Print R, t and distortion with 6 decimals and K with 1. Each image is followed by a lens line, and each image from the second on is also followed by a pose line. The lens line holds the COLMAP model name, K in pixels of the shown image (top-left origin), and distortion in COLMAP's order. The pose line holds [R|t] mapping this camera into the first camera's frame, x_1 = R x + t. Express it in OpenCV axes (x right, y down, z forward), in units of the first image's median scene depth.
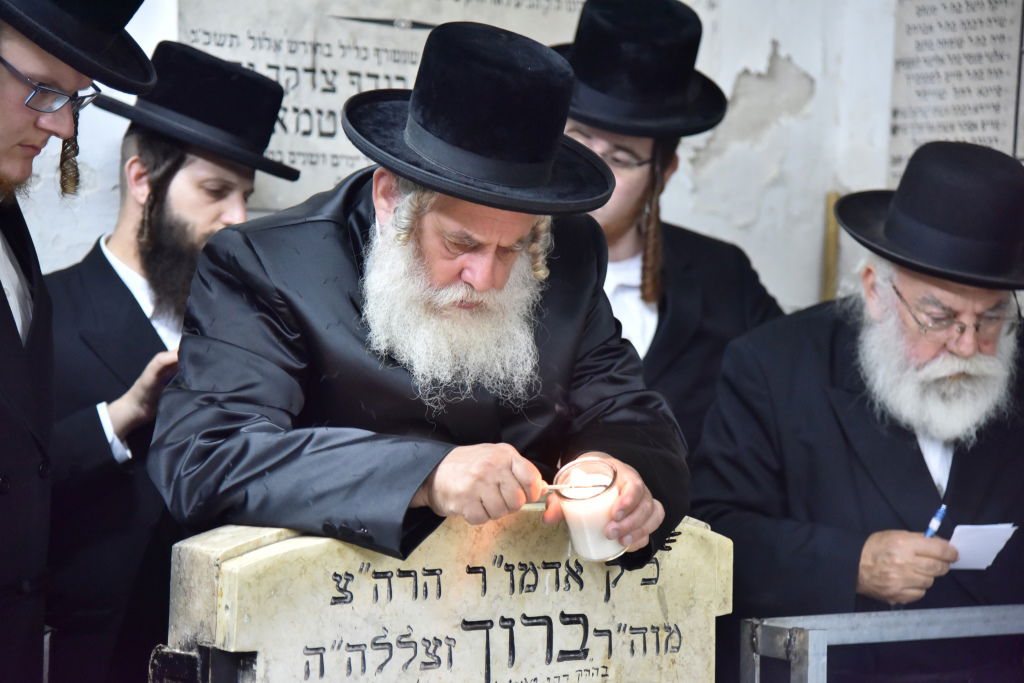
lens RADIAL K [[2648.3, 0, 521.3], [0, 2648.3, 345.8], [0, 0, 1]] dist [0.778851, 0.000000]
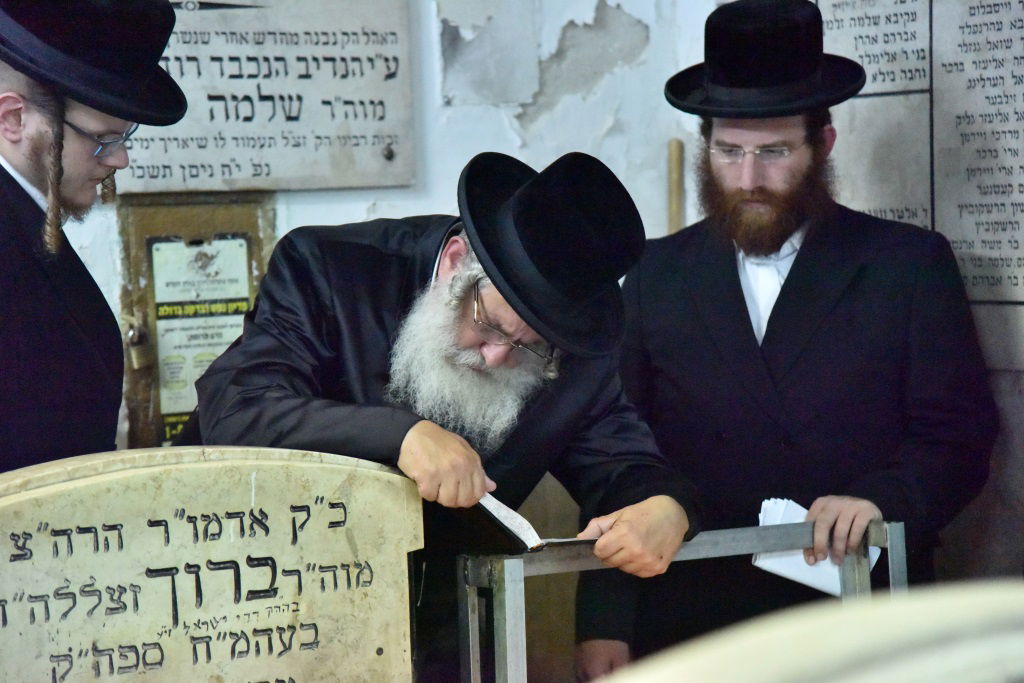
lens RADIAL K [[3258.9, 0, 515.4], [0, 3258.9, 341.4], [0, 0, 1]] dist [1.151353, 0.000000]
pose [[0.994373, -0.061289, -0.086410, 0.241472], [0.062442, 0.997991, 0.010700, 0.002761], [0.085580, -0.016035, 0.996202, -0.344120]]
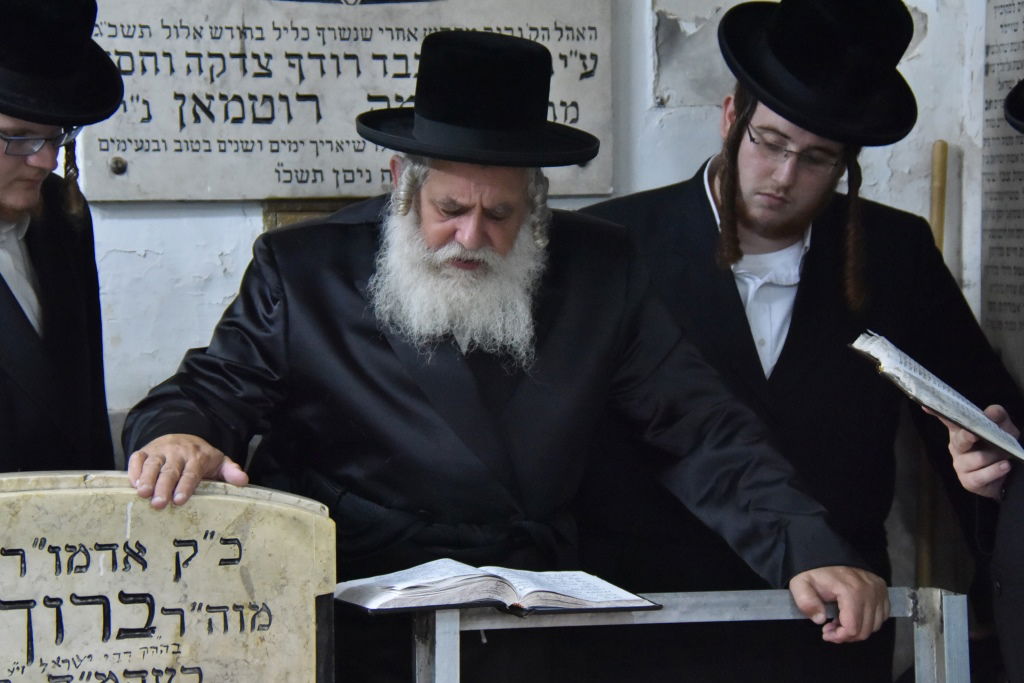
lens RADIAL K [[3553.7, 0, 514.7], [0, 3553.7, 363.0], [0, 0, 1]] dist [1.474260, 0.000000]
pose [[0.918288, -0.024047, -0.395181, 0.692930], [0.027735, 0.999609, 0.003622, 0.009672], [0.394939, -0.014286, 0.918596, -0.228520]]
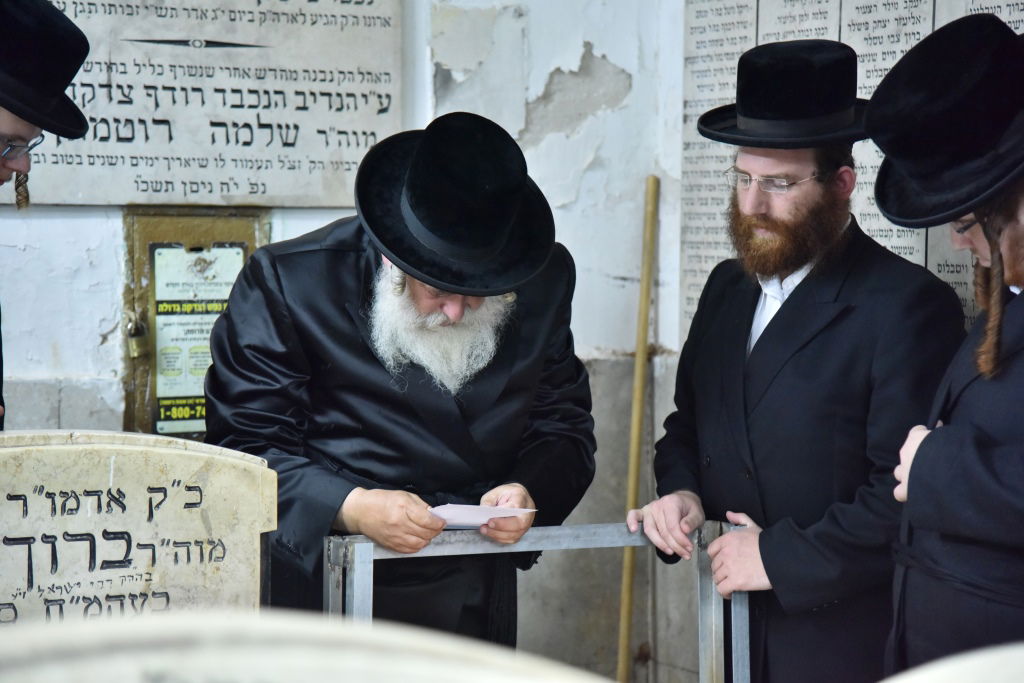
lens RADIAL K [[2768.3, 0, 516.2], [0, 2768.3, 343.3], [0, 0, 1]] dist [0.875941, 0.000000]
pose [[0.977600, -0.015601, -0.209894, 0.467427], [0.017978, 0.999794, 0.009421, 0.003142], [0.209704, -0.012984, 0.977679, -0.245597]]
